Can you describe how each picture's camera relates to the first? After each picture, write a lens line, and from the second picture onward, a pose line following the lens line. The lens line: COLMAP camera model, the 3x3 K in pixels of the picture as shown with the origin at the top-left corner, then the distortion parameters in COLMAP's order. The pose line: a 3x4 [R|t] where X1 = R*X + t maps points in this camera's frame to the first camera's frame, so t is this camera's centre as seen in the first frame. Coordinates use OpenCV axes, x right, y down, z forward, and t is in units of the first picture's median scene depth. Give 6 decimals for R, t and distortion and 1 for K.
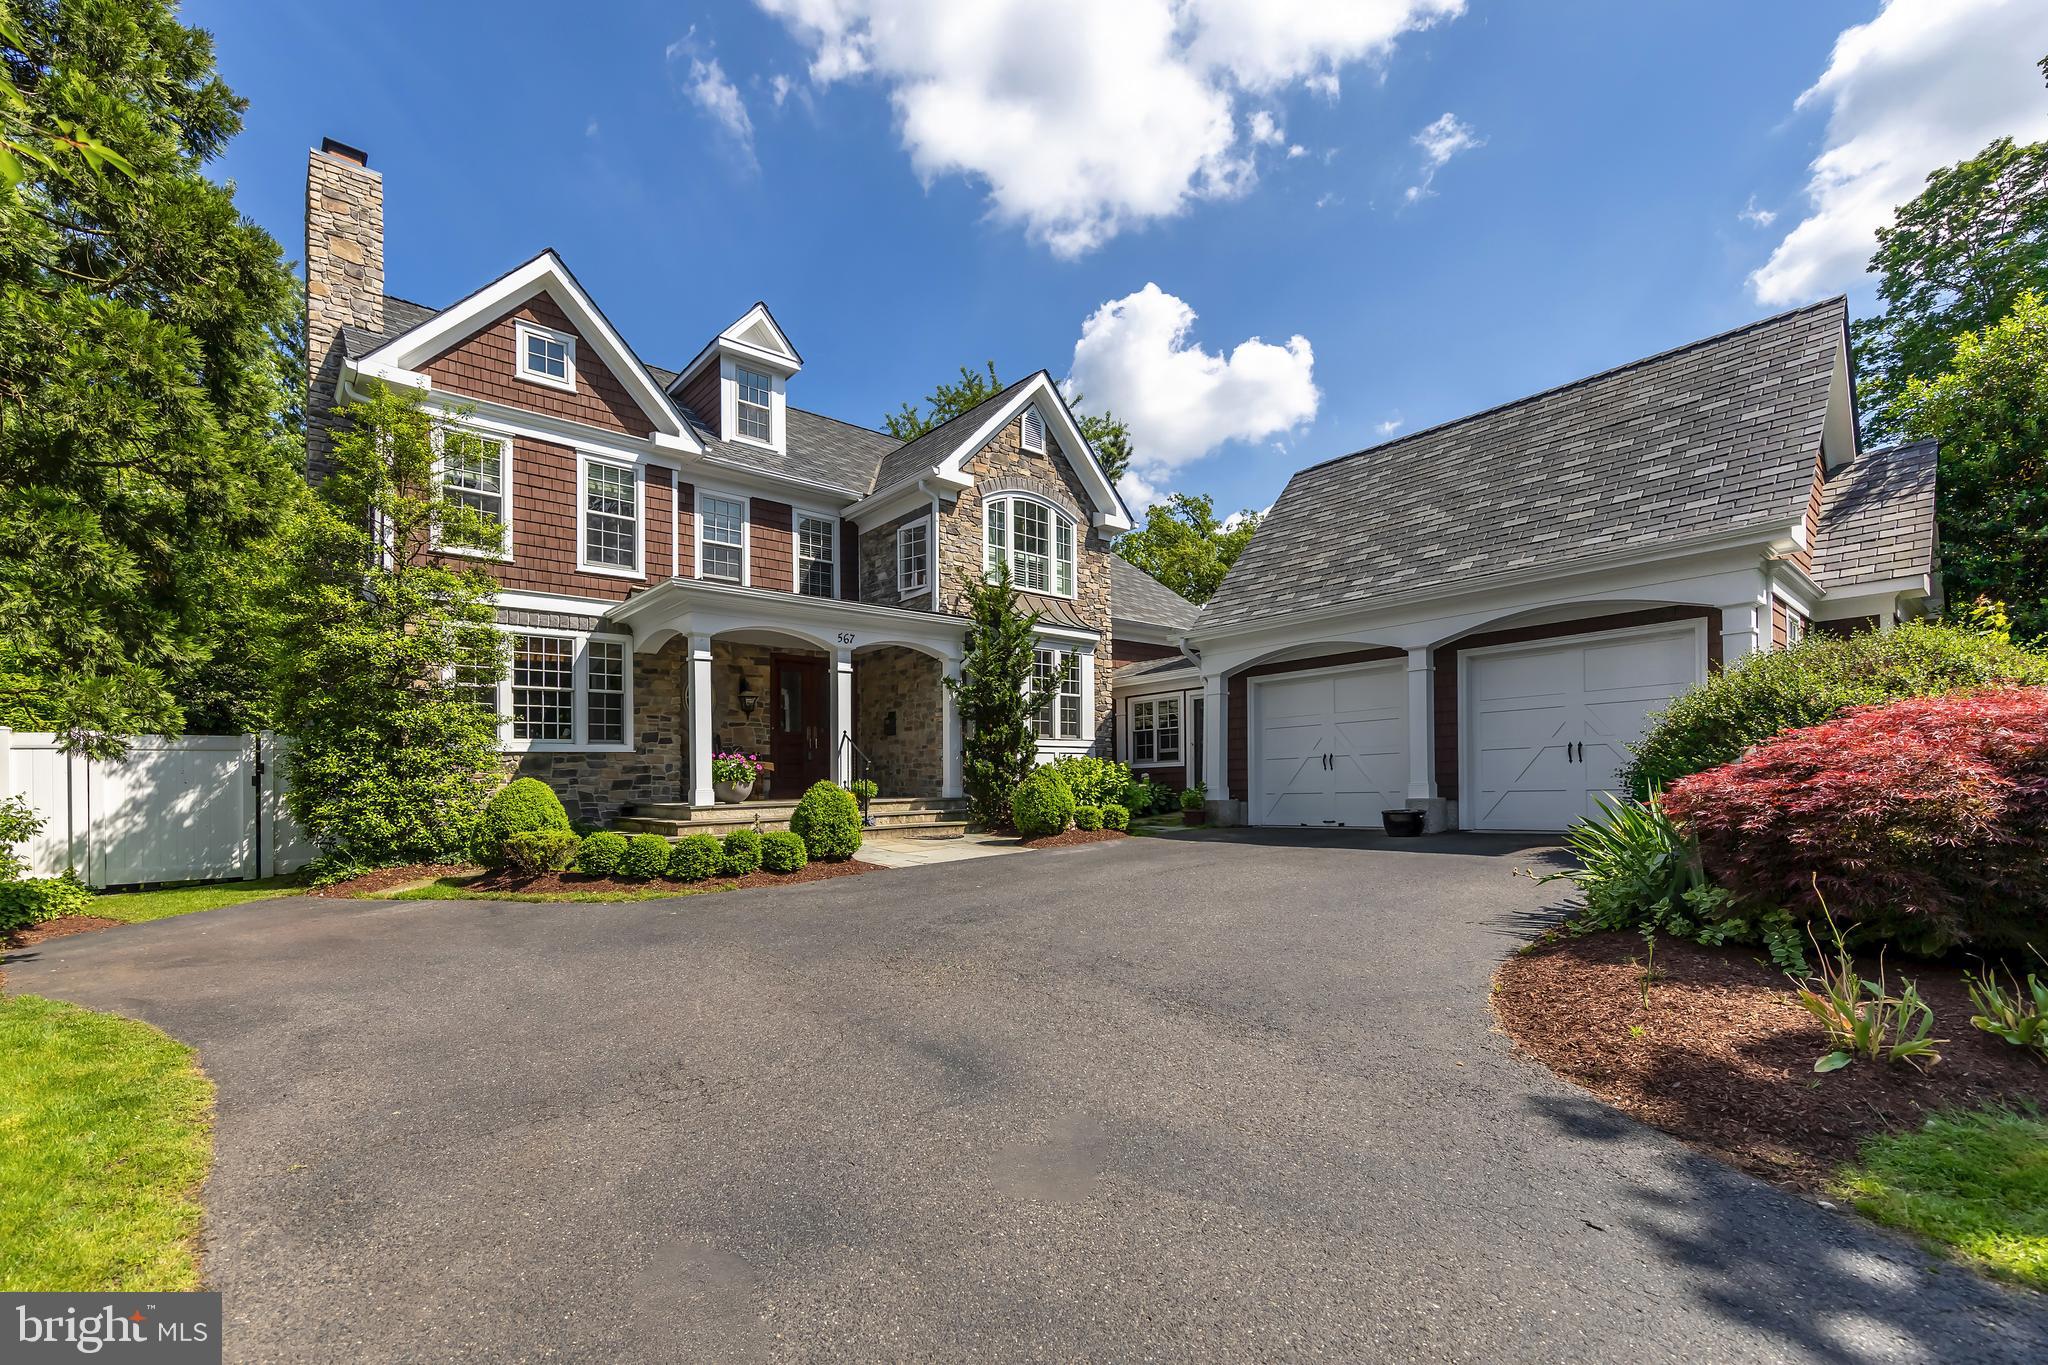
lens RADIAL K [[801.3, 0, 869.5], [0, 801.3, 743.2], [0, 0, 1]] dist [0.001913, 0.000143]
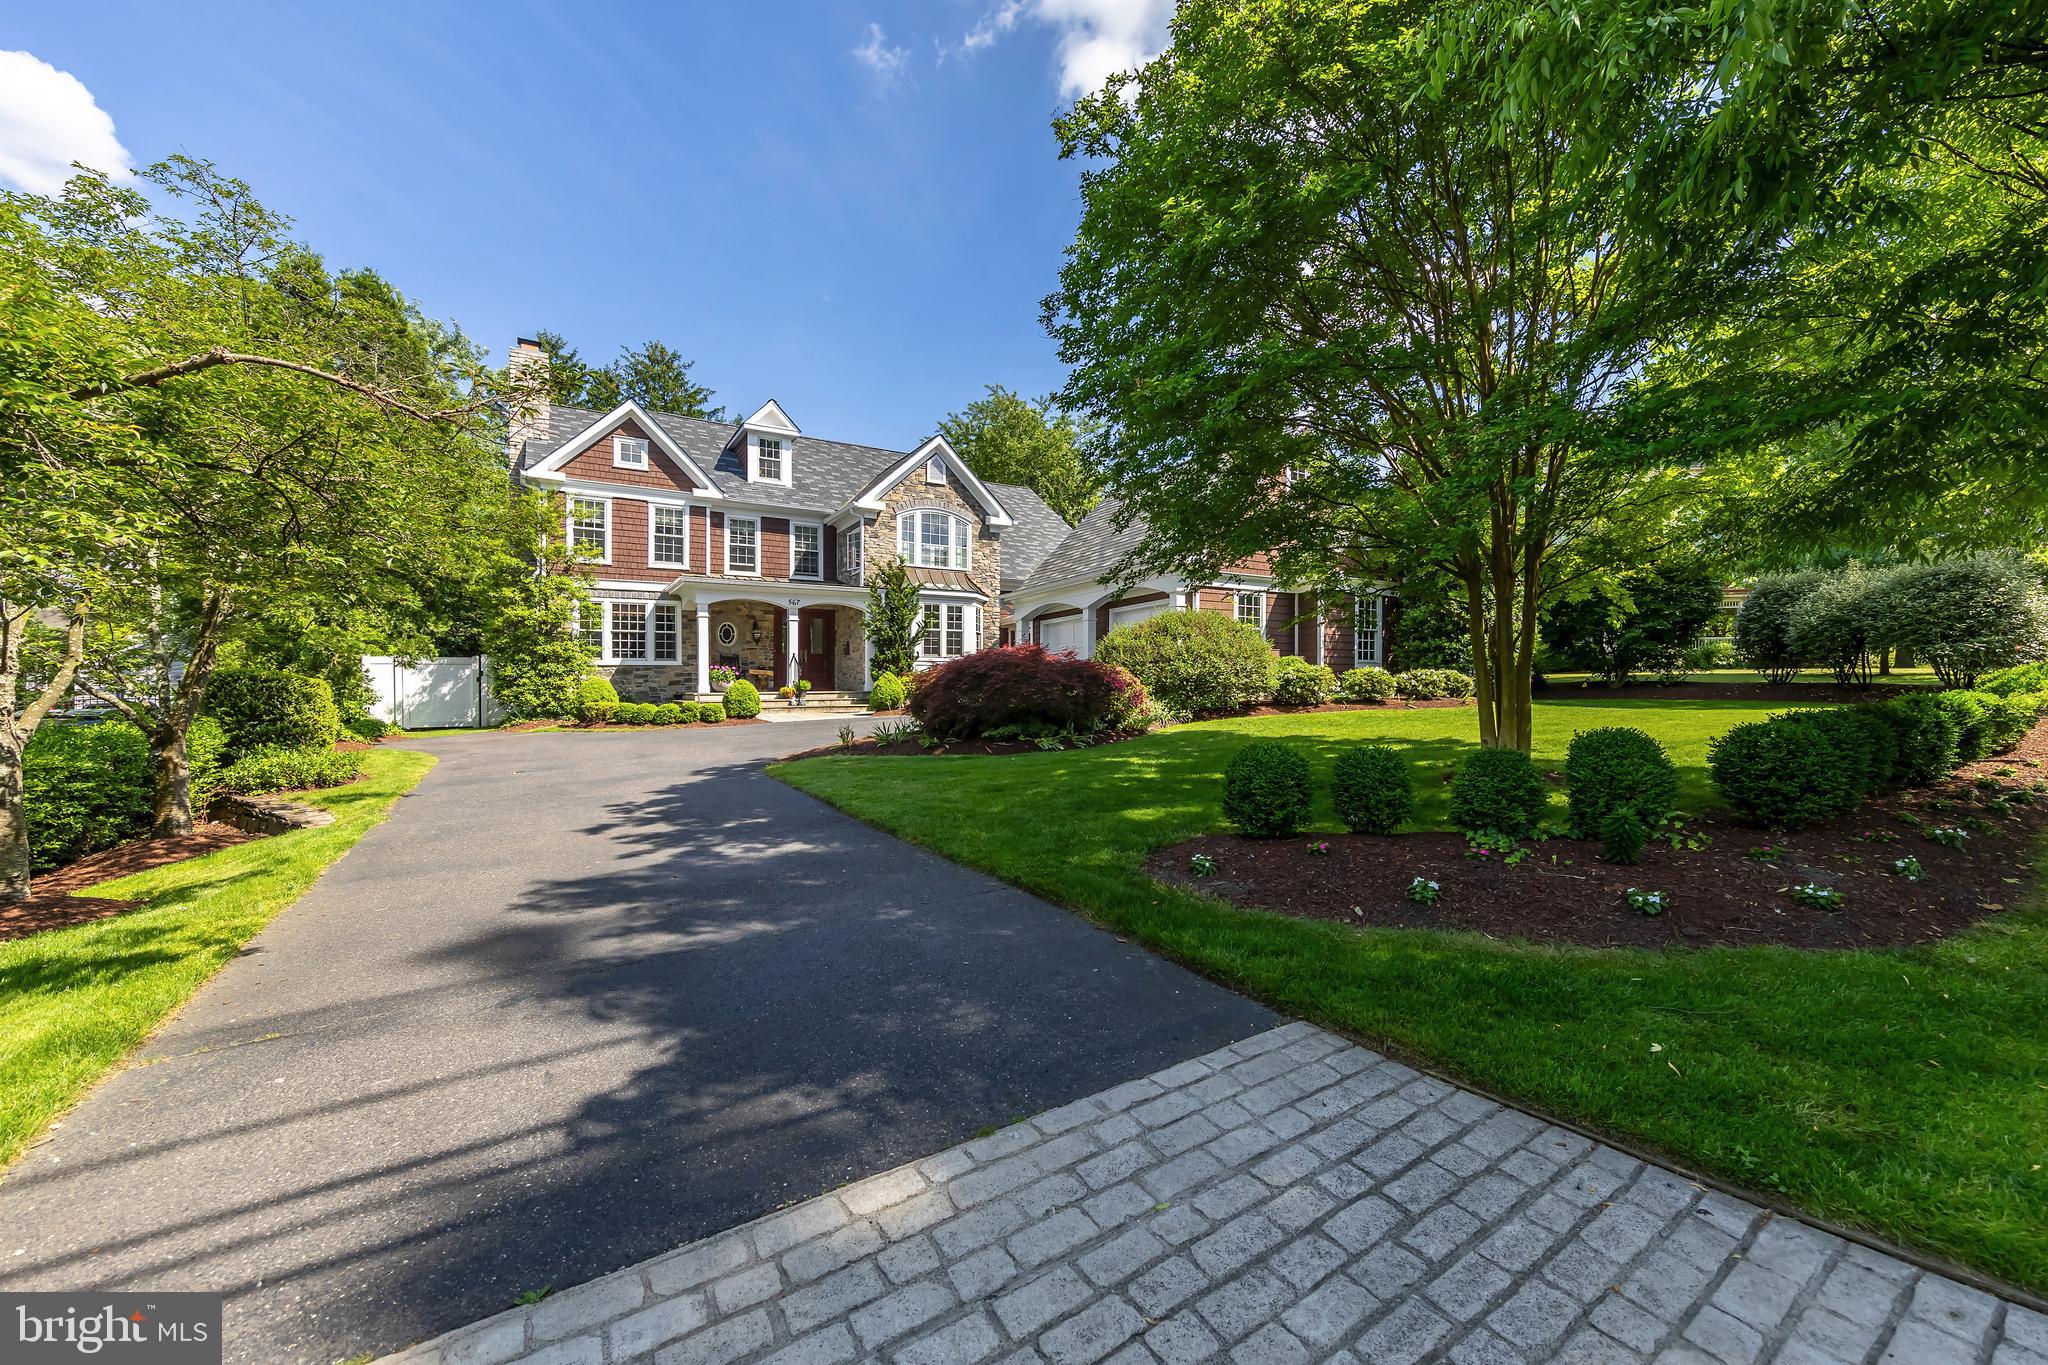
lens RADIAL K [[761.2, 0, 1033.6], [0, 761.2, 655.8], [0, 0, 1]] dist [0.003569, -0.000092]
pose [[0.997446, -0.001057, -0.071421, 0.623603], [0.001085, 0.999999, 0.000344, -0.009800], [0.071421, -0.000421, 0.997446, -0.665188]]
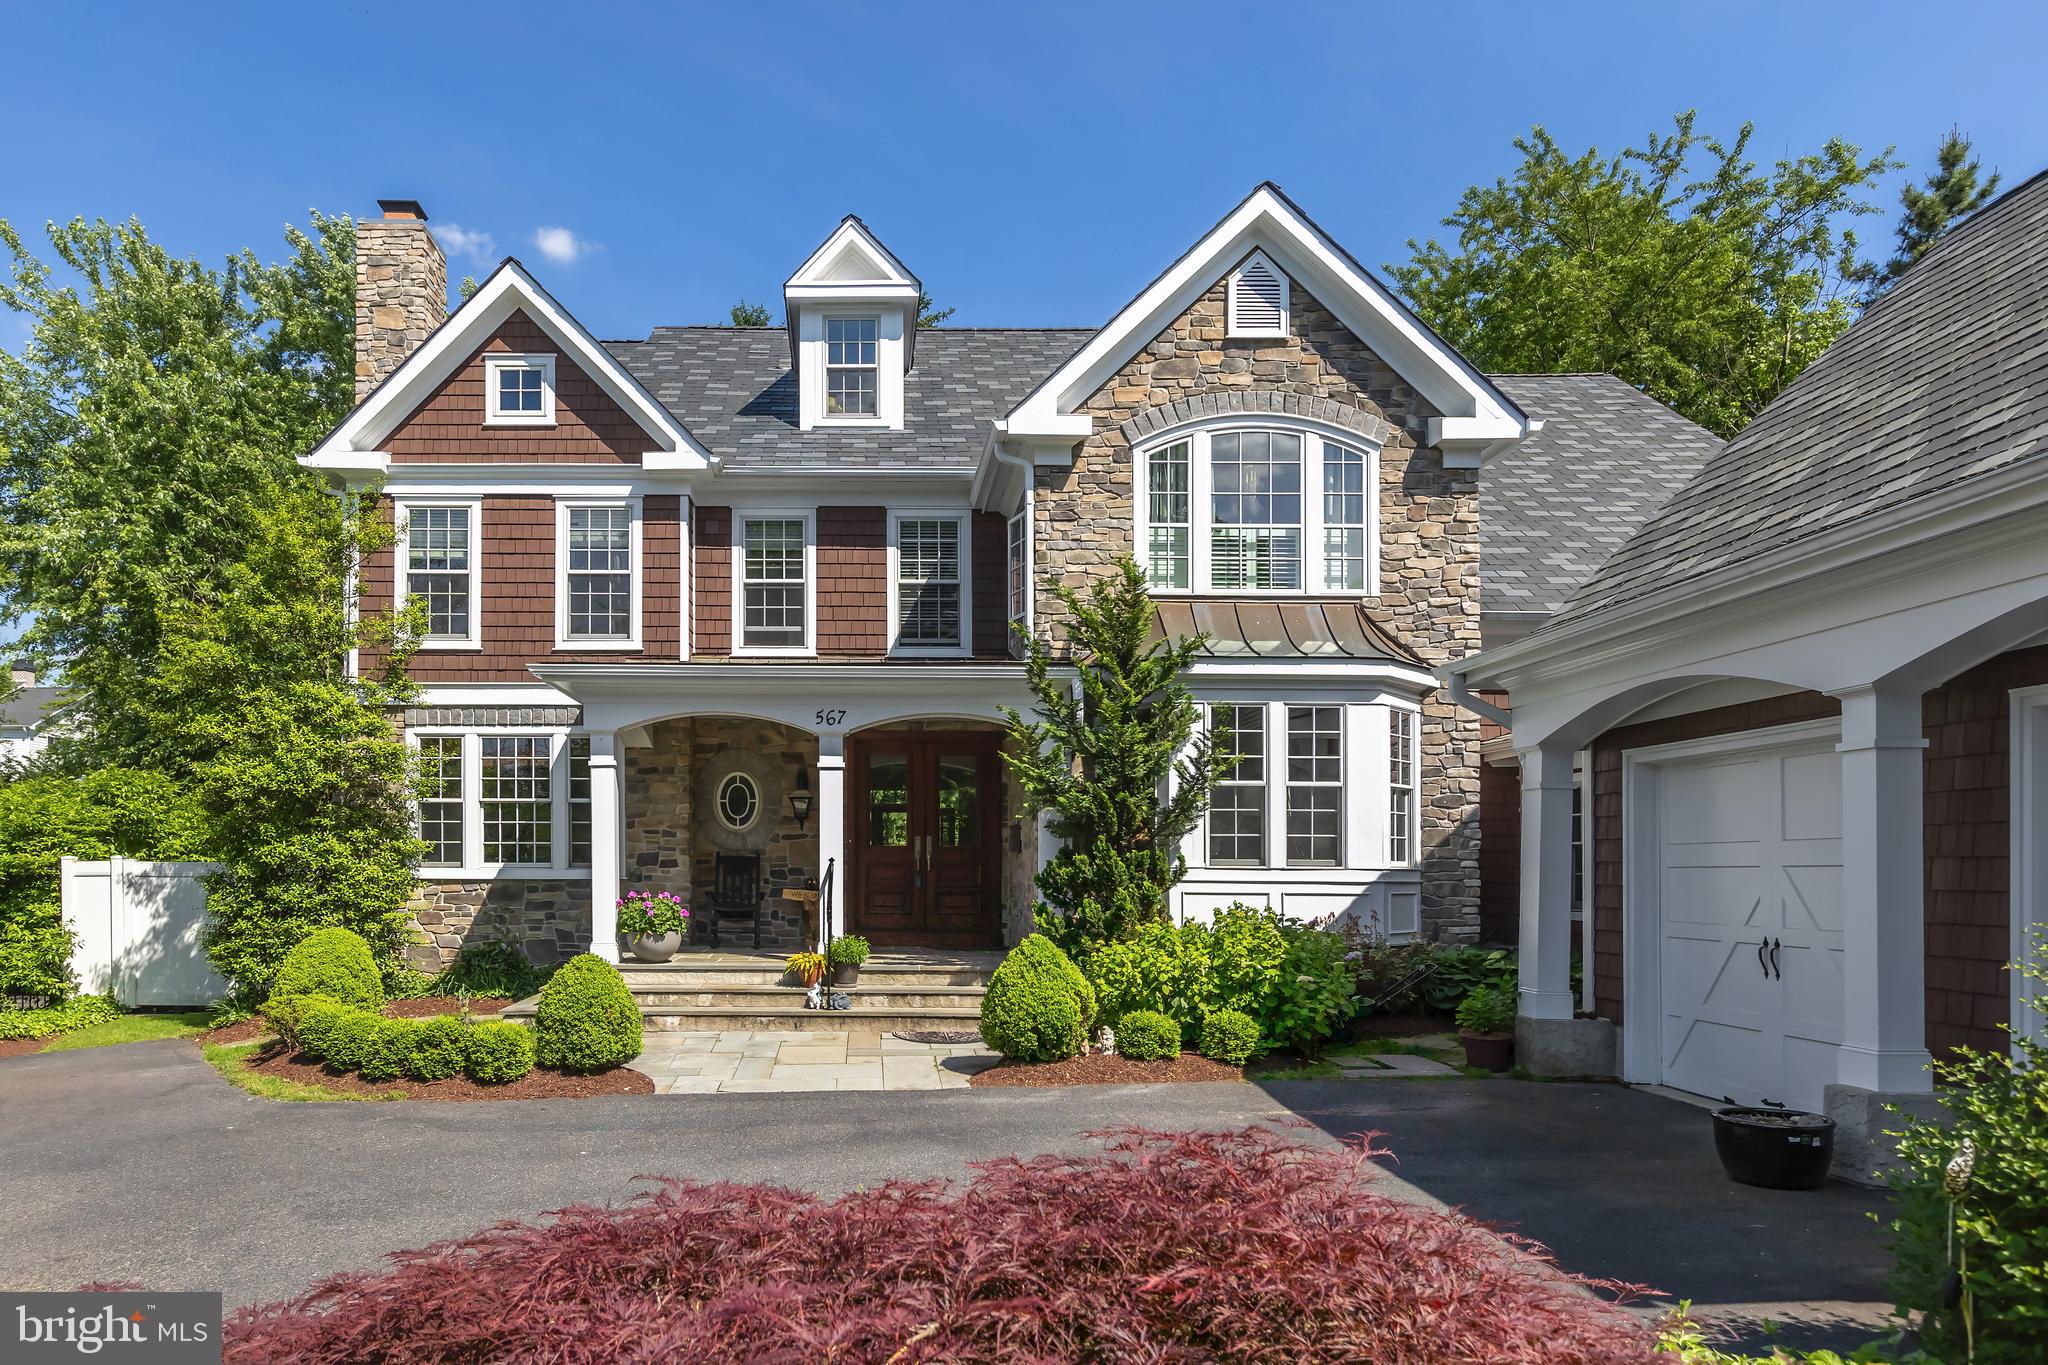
lens RADIAL K [[1179.5, 0, 925.9], [0, 1179.5, 788.0], [0, 0, 1]] dist [0.001038, 0.000946]
pose [[0.809482, -0.010331, -0.587054, 0.591618], [0.009662, 0.999944, -0.004275, -0.067531], [0.587065, -0.002211, 0.809537, 0.261610]]
